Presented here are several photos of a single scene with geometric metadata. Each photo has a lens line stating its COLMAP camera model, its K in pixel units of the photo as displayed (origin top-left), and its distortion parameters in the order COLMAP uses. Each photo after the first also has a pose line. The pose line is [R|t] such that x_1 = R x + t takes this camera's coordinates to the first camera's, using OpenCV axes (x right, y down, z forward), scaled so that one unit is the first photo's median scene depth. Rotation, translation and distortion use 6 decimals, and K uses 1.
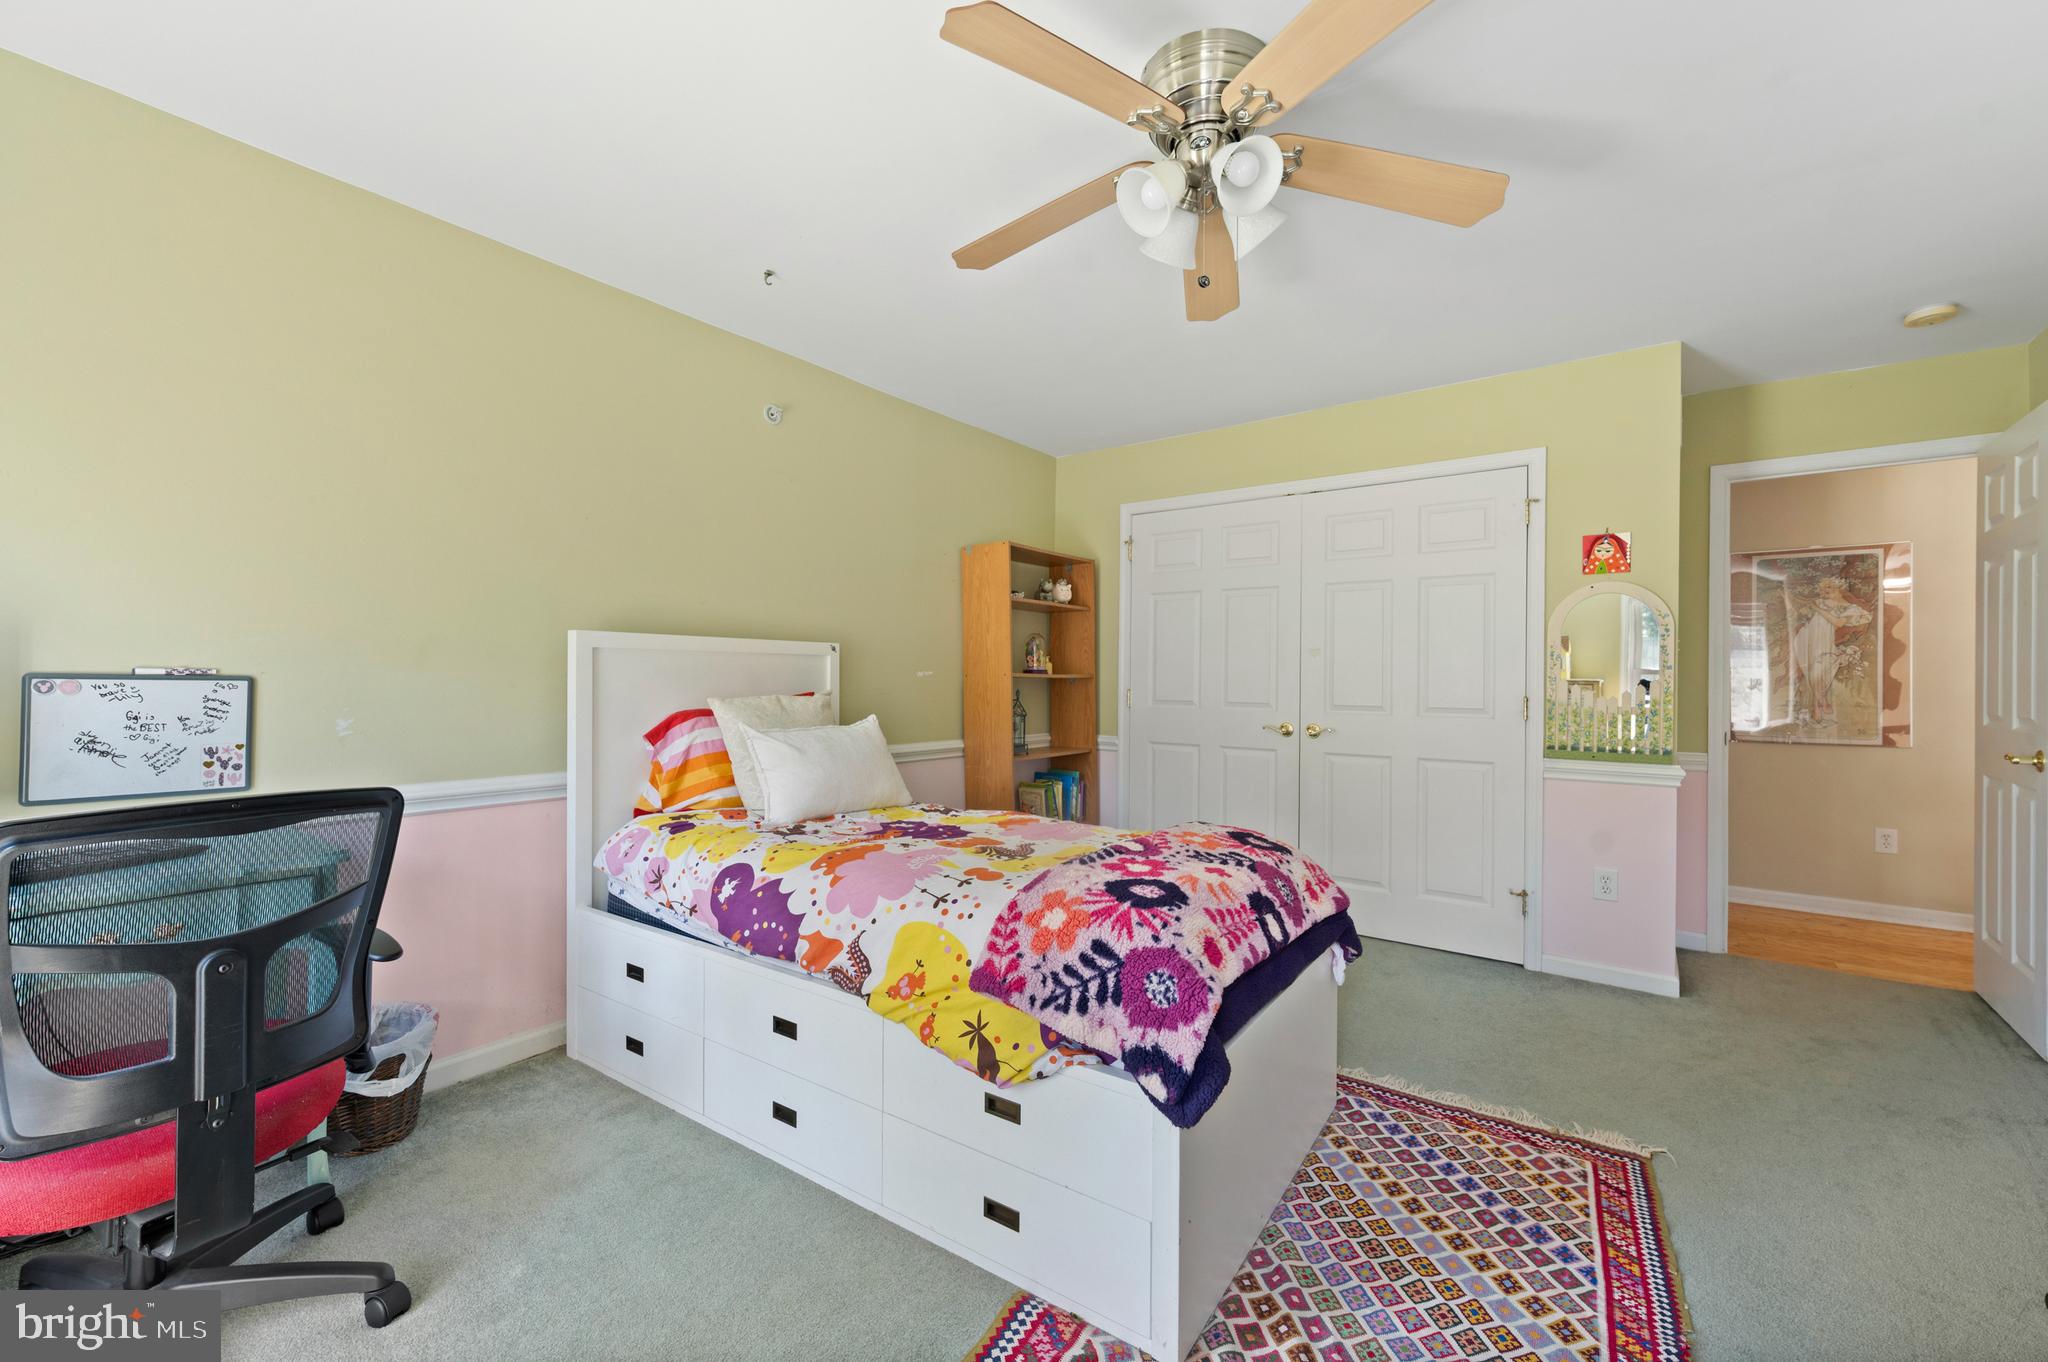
lens RADIAL K [[833.7, 0, 1032.2], [0, 833.7, 676.1], [0, 0, 1]] dist [-0.000723, 0.000351]
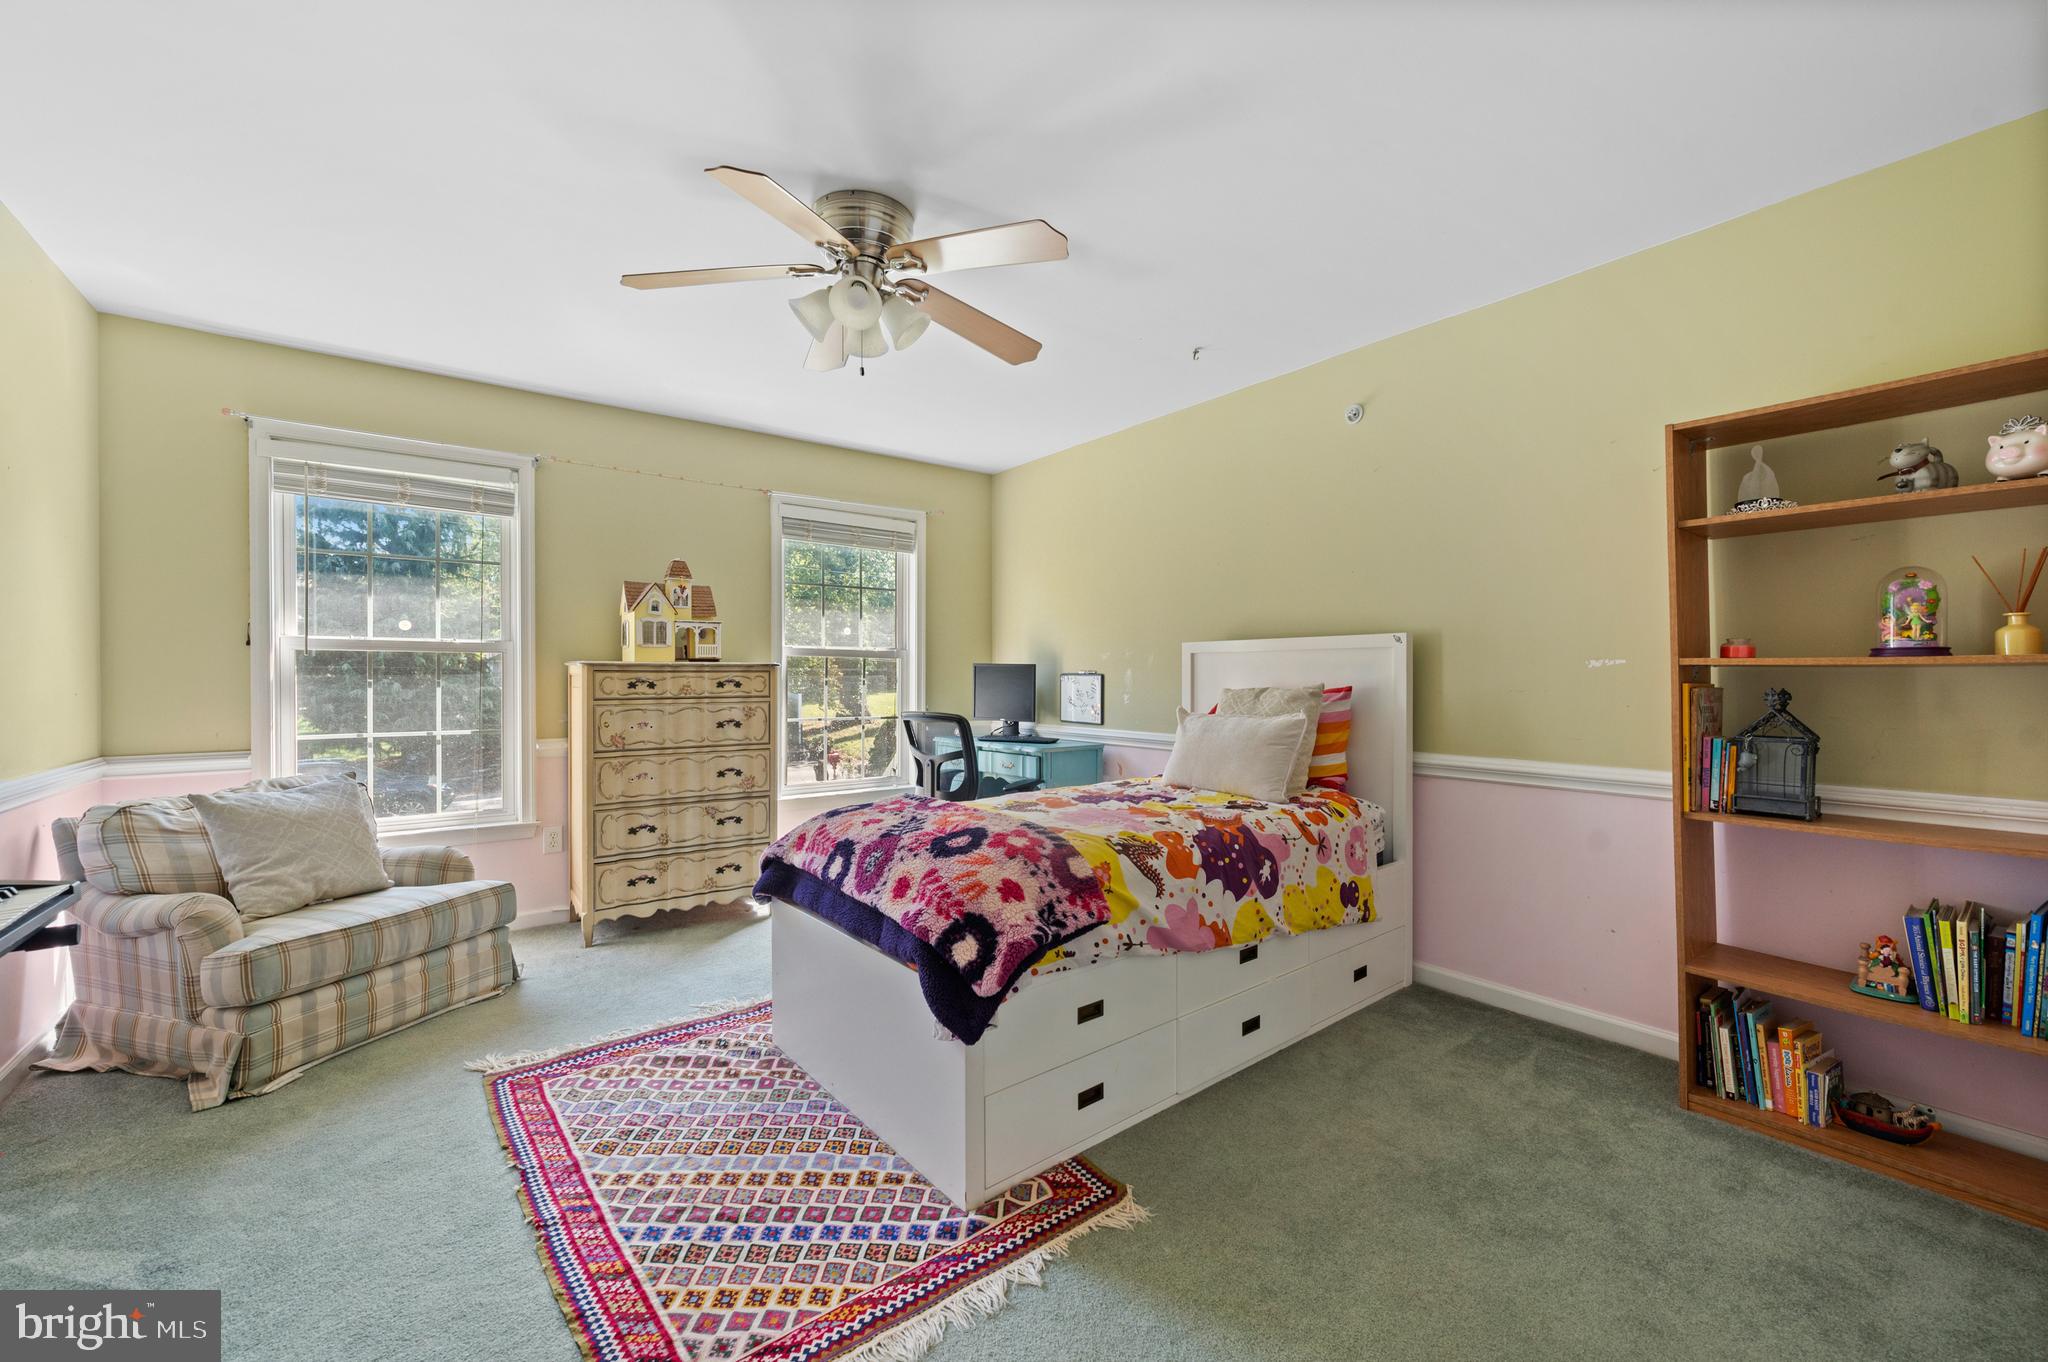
lens RADIAL K [[833.7, 0, 1033.0], [0, 833.7, 678.7], [0, 0, 1]] dist [-0.000723, 0.000351]
pose [[-0.298923, -0.002622, -0.954274, 1.320556], [0.002523, 0.999991, -0.003538, 0.021434], [0.954274, -0.003465, -0.298914, 1.567472]]
